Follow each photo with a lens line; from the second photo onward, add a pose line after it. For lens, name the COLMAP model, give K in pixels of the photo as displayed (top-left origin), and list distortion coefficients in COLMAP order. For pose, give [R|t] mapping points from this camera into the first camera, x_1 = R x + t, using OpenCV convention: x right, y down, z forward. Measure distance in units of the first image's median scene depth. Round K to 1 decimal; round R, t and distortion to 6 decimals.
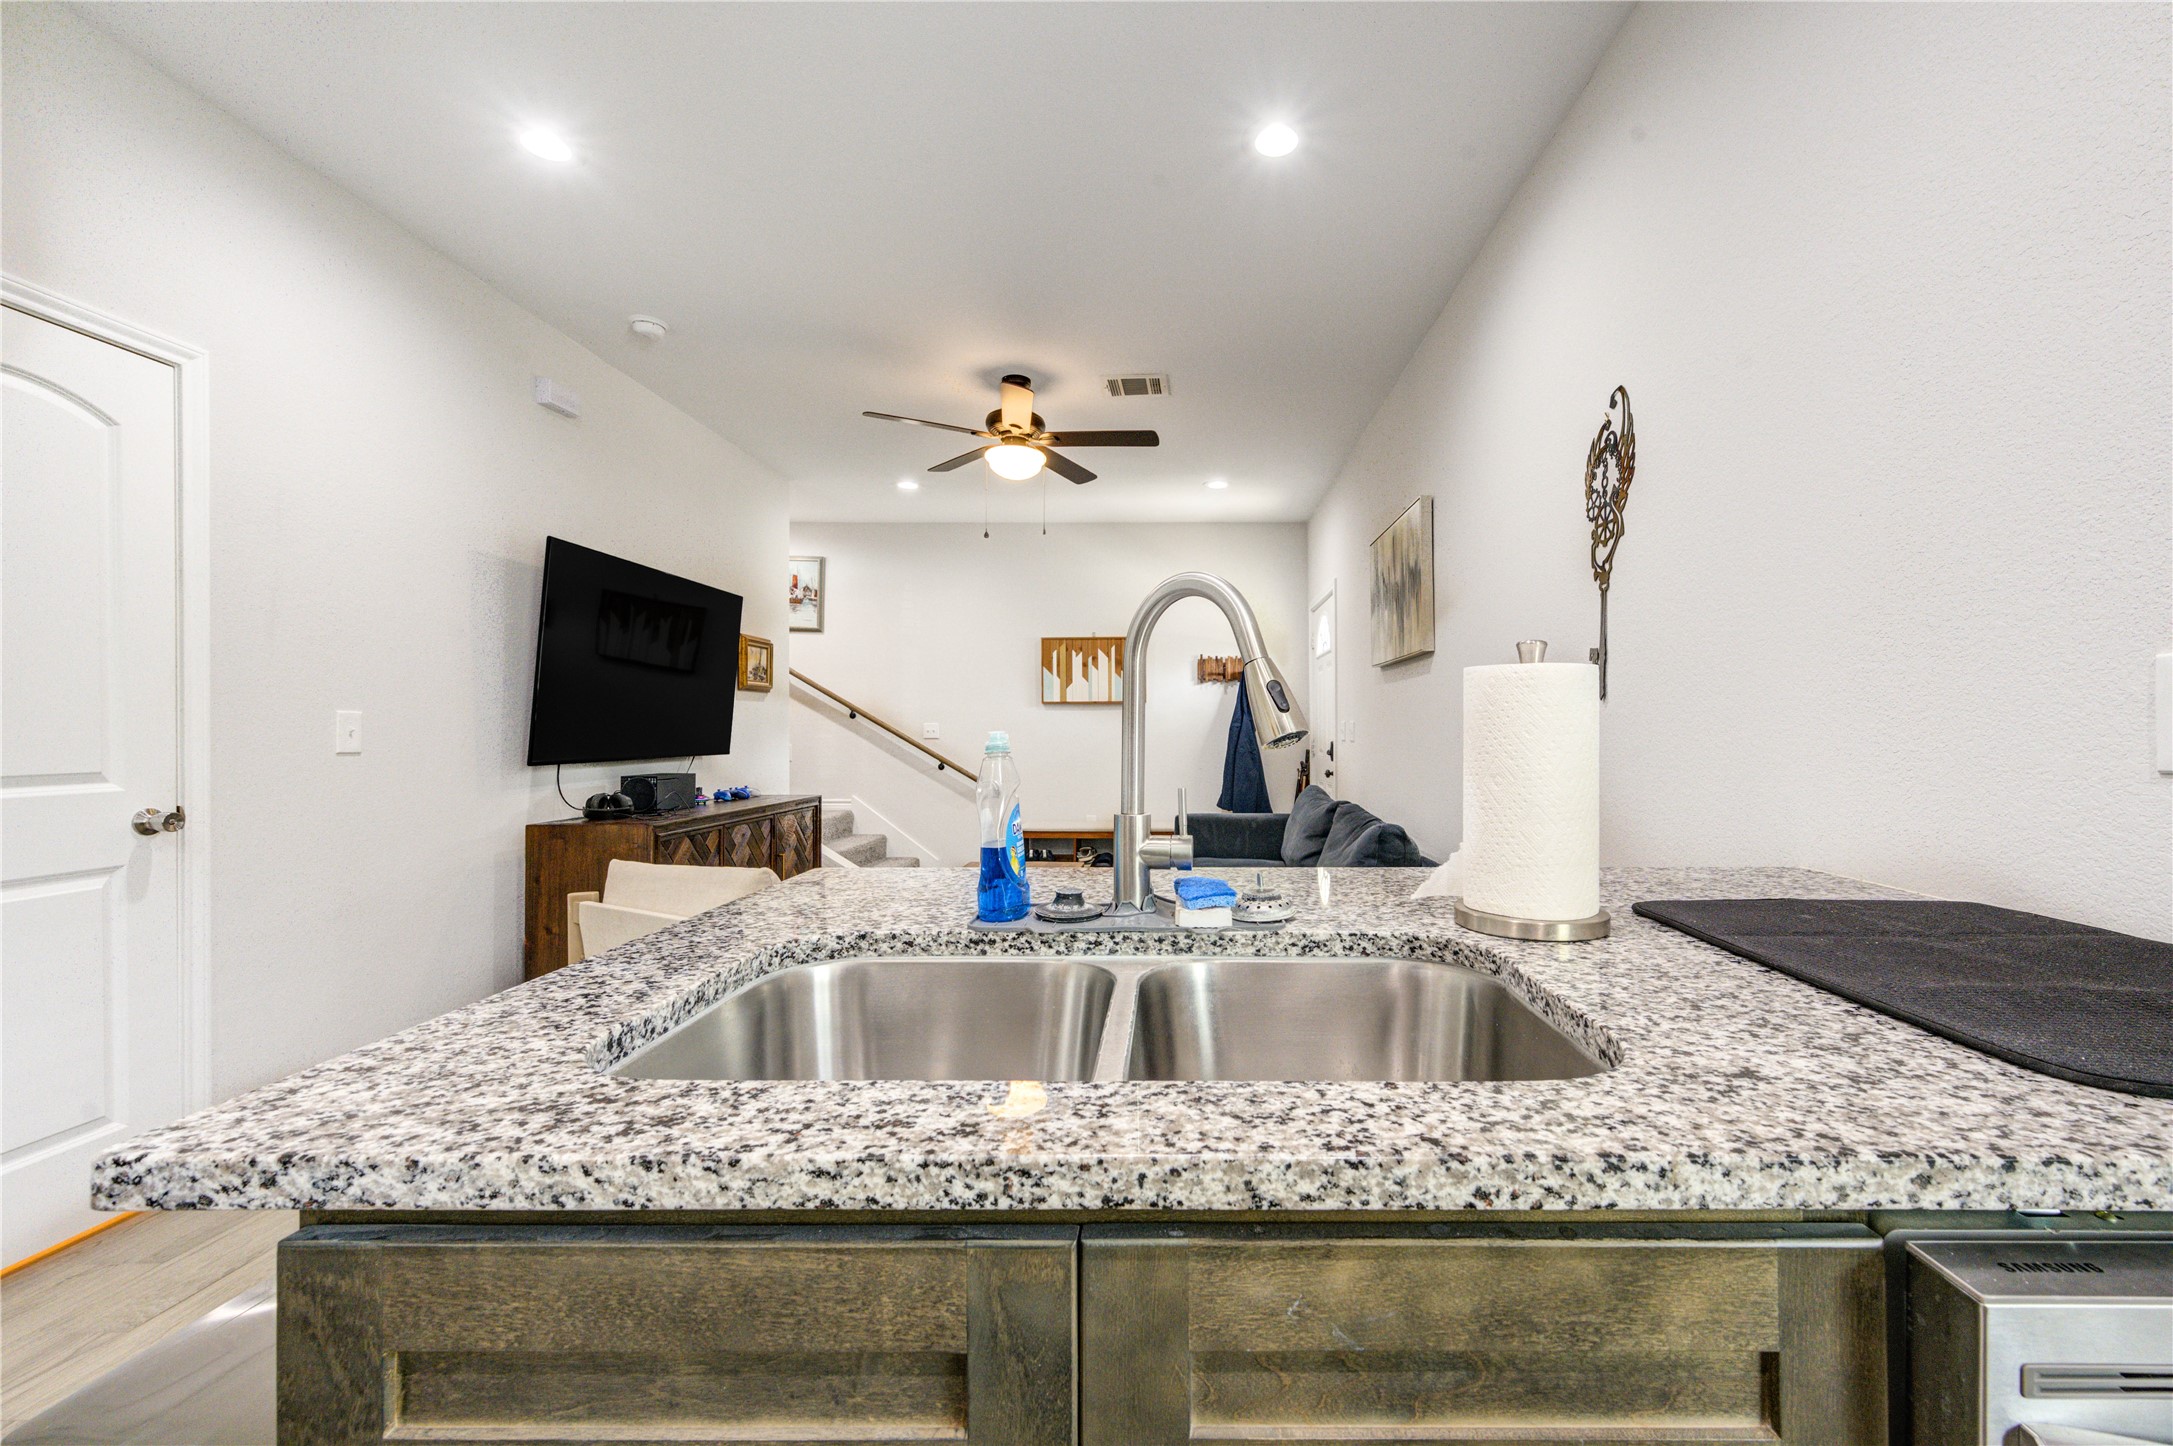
lens RADIAL K [[873.8, 0, 1177.0], [0, 873.8, 733.4], [0, 0, 1]] dist [0.001002, 0.000047]
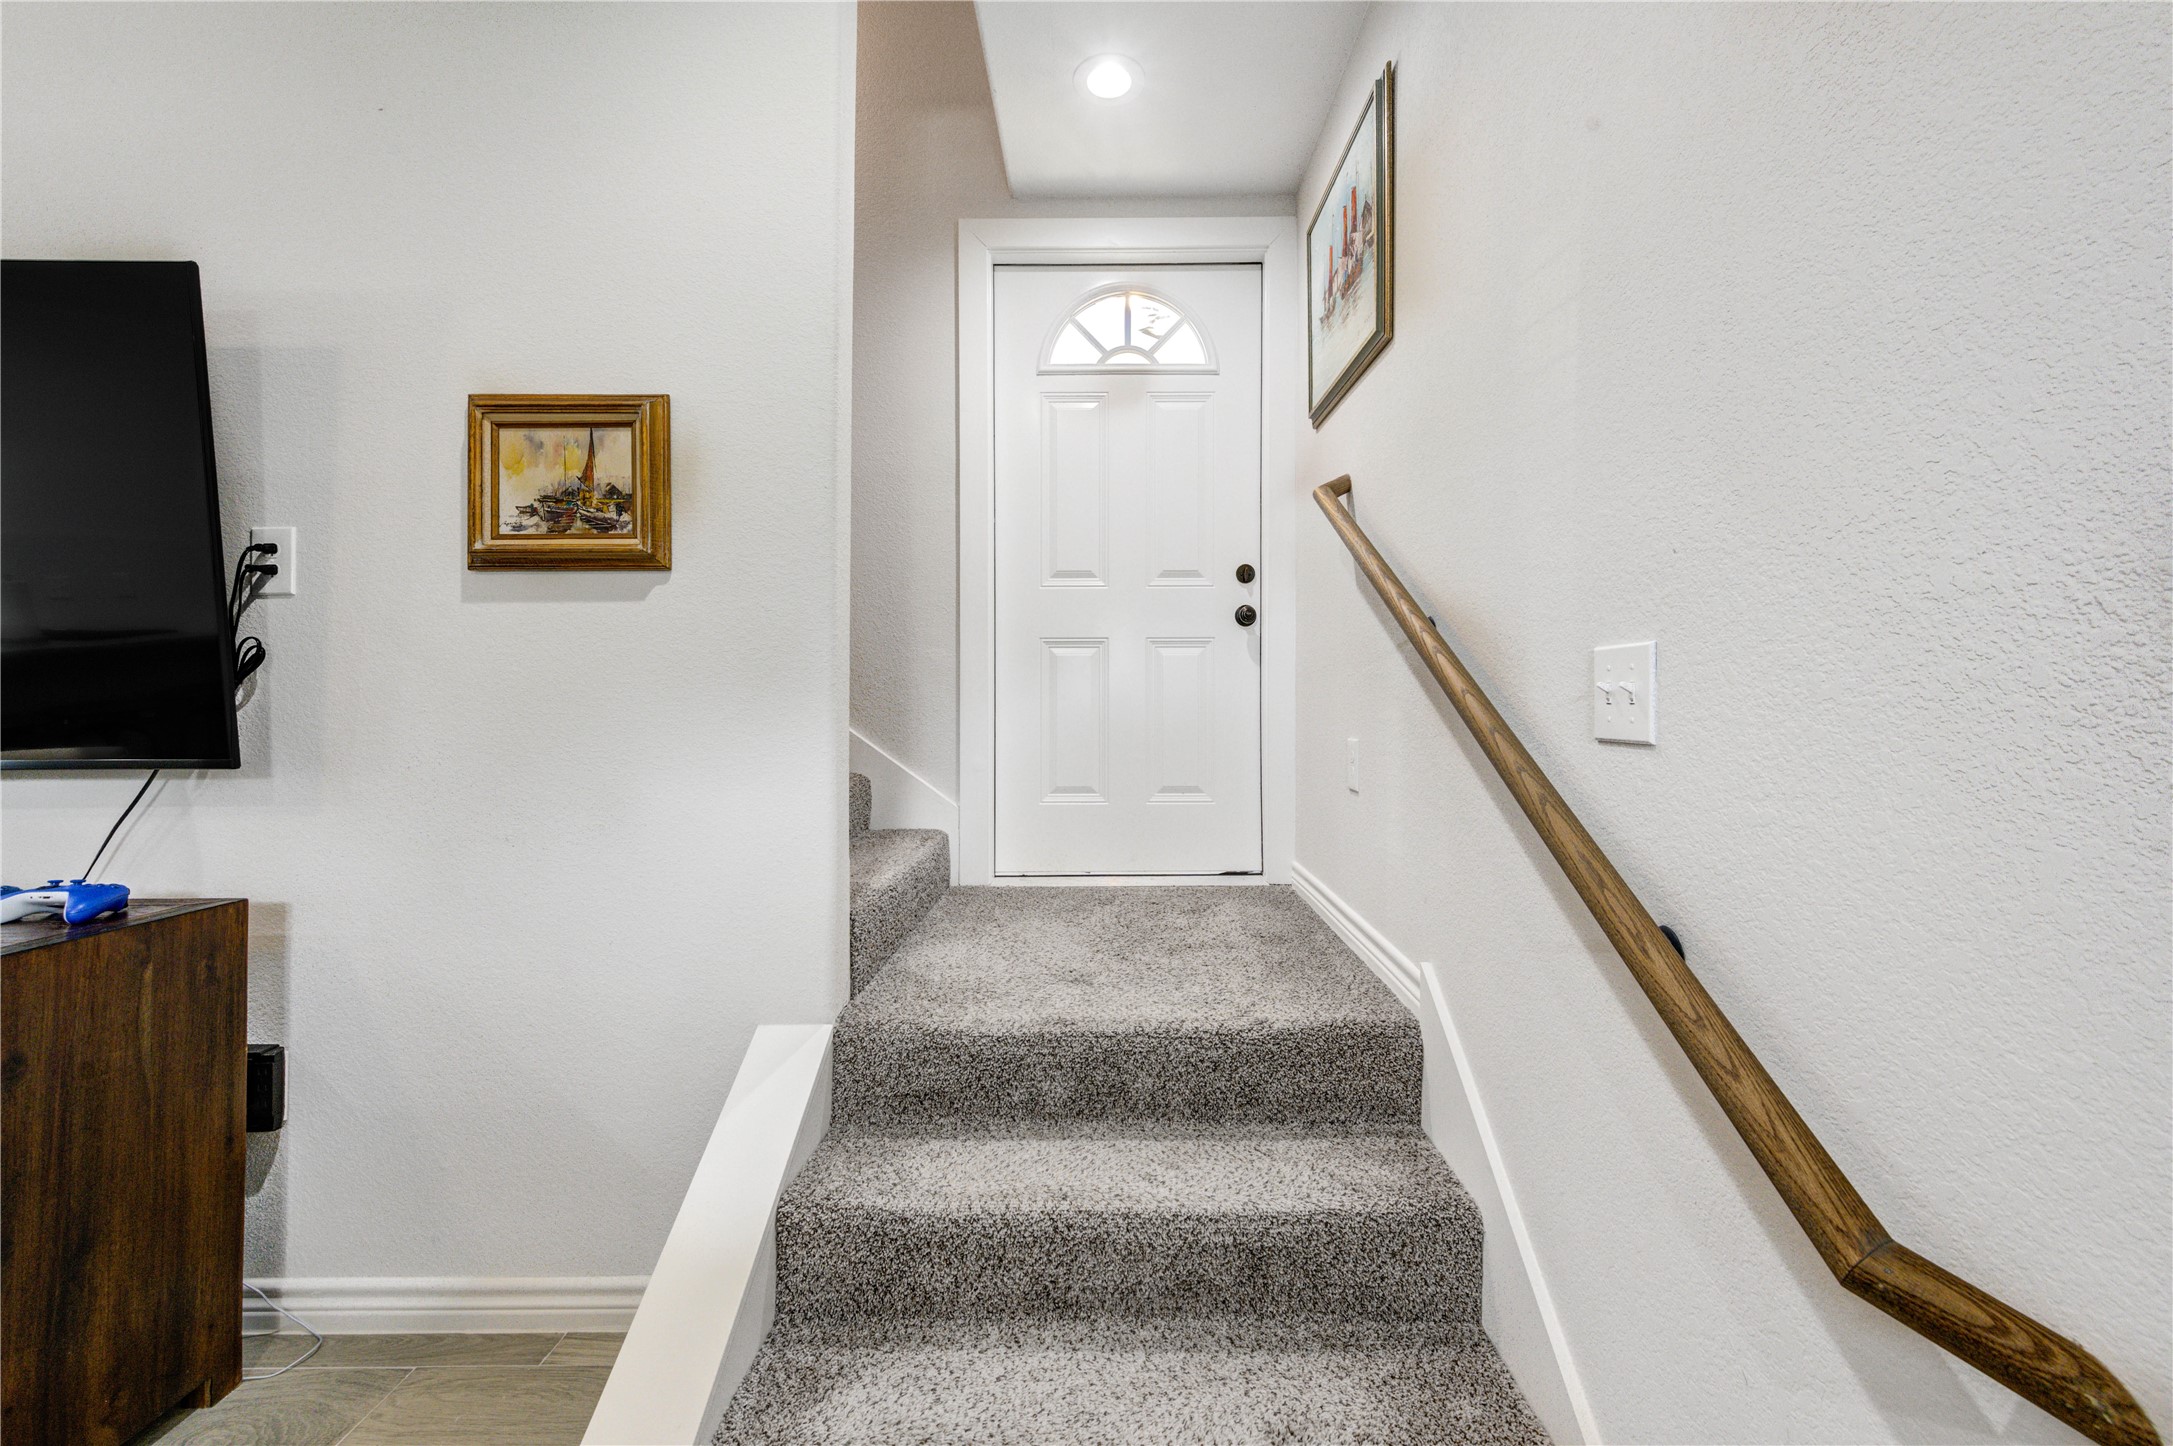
lens RADIAL K [[870.5, 0, 1116.0], [0, 870.5, 695.1], [0, 0, 1]] dist [0.002612, -0.000042]
pose [[0.004987, -0.002534, -0.999984, -0.224048], [-0.003146, 0.999992, -0.002550, -0.004645], [0.999983, 0.003158, 0.004979, 1.573054]]
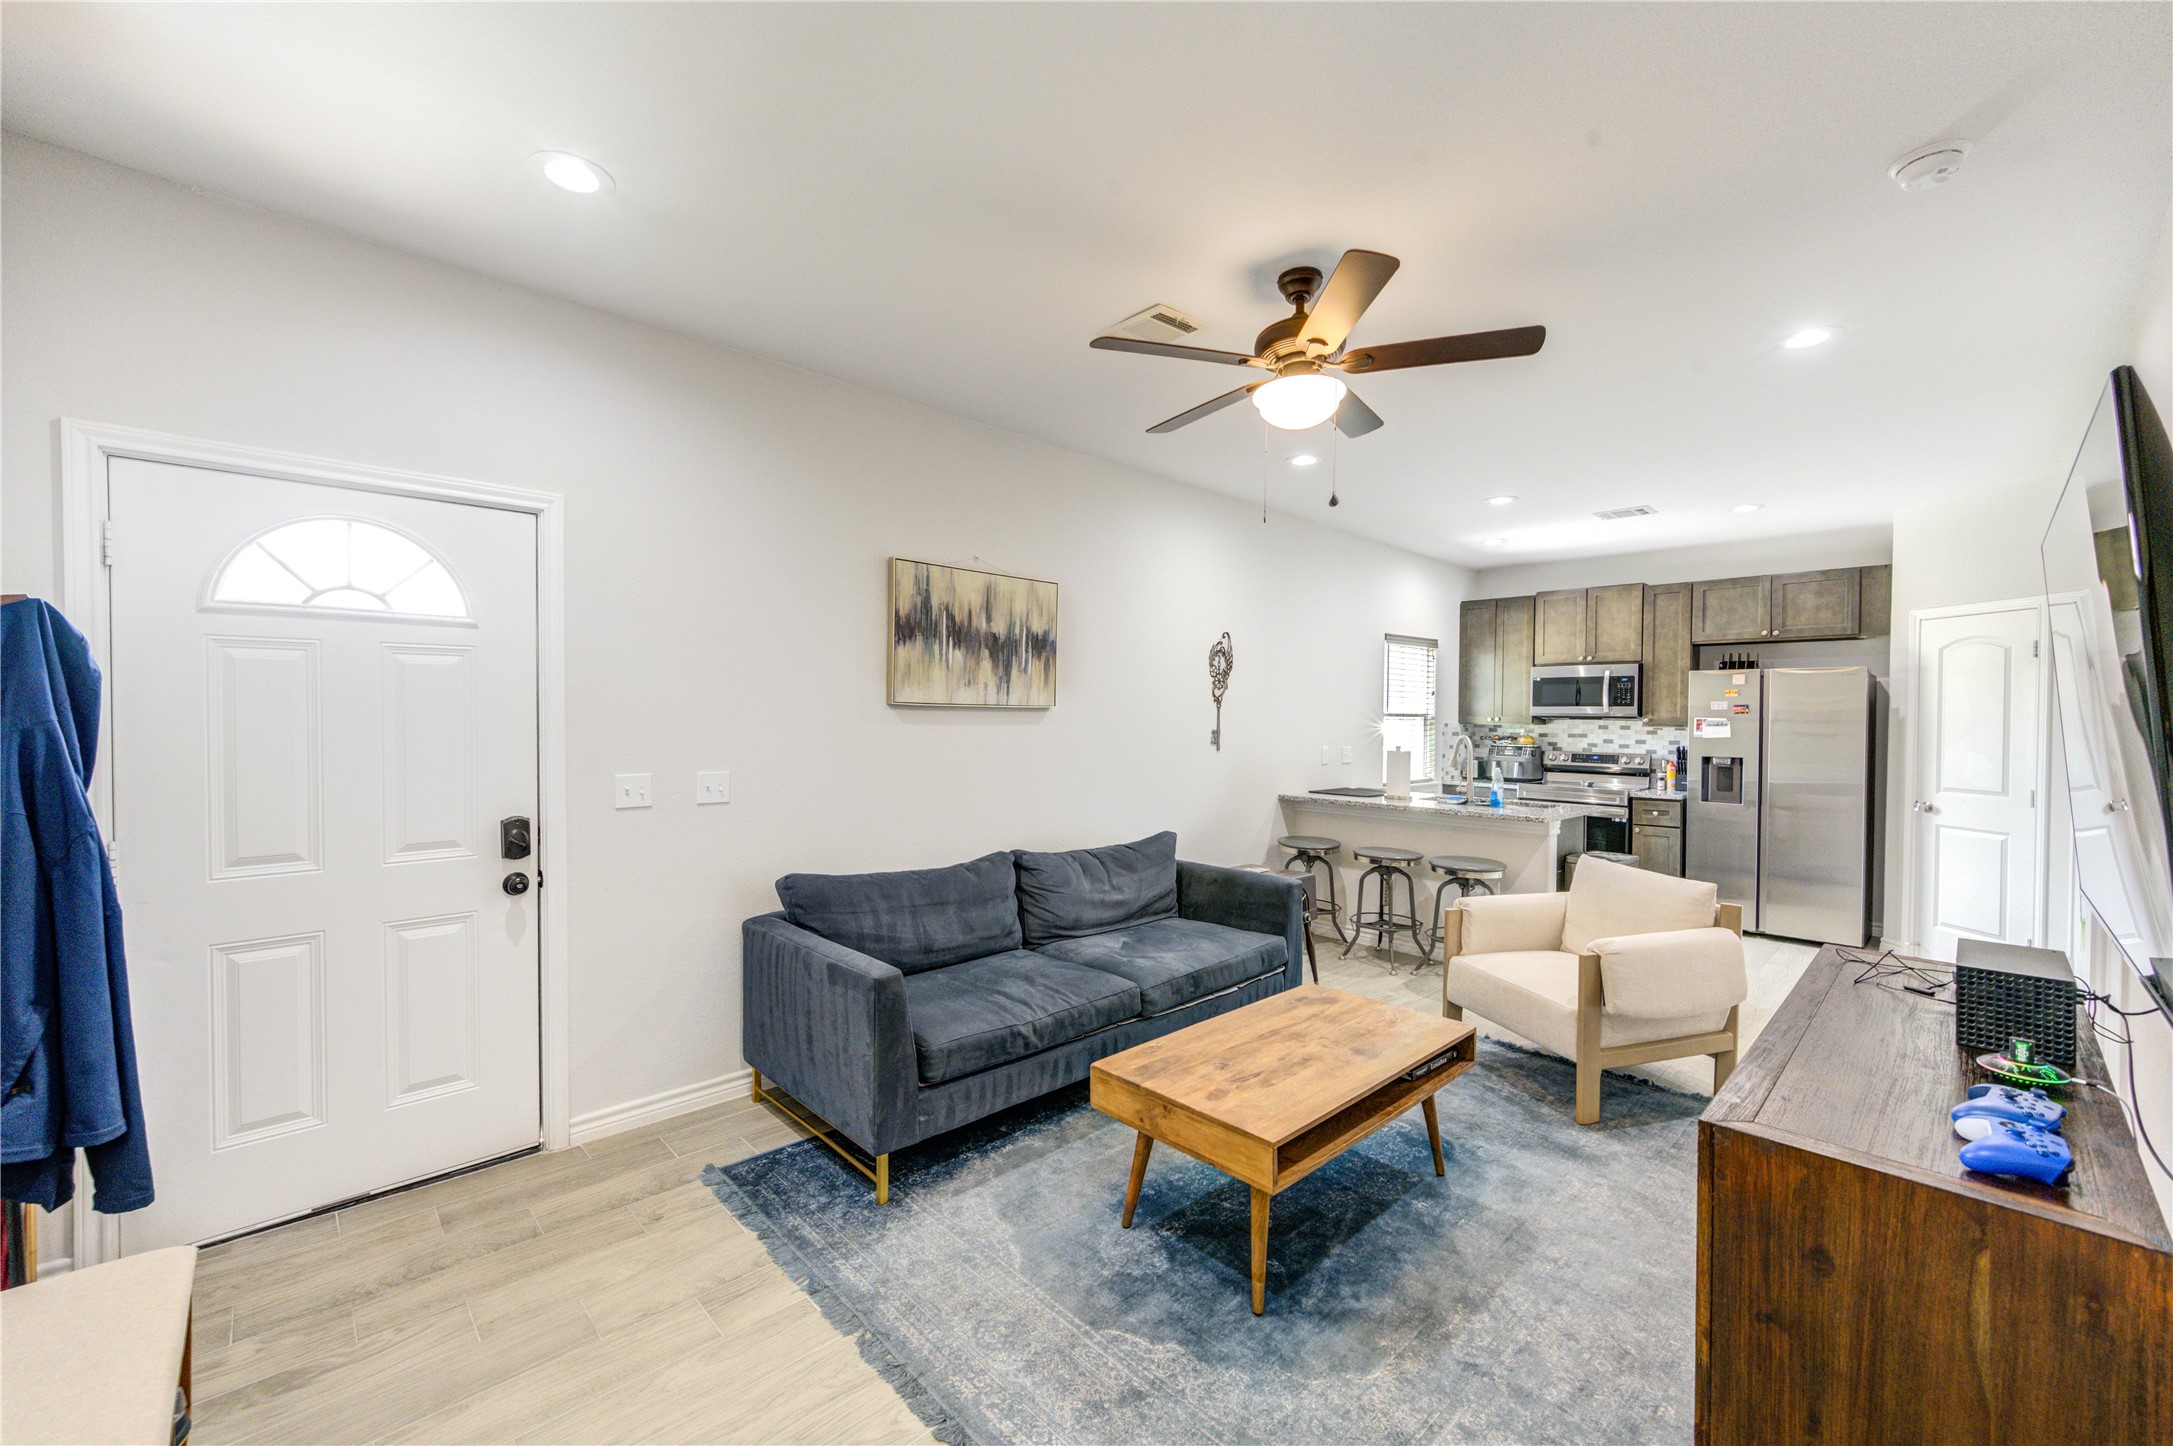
lens RADIAL K [[857.8, 0, 1086.5], [0, 857.8, 723.0], [0, 0, 1]] dist [-0.000559, -0.000352]
pose [[-0.688713, -0.011195, 0.724948, -0.563057], [-0.008317, 0.999937, 0.007540, -0.072452], [-0.724987, -0.000837, -0.688762, 1.607206]]
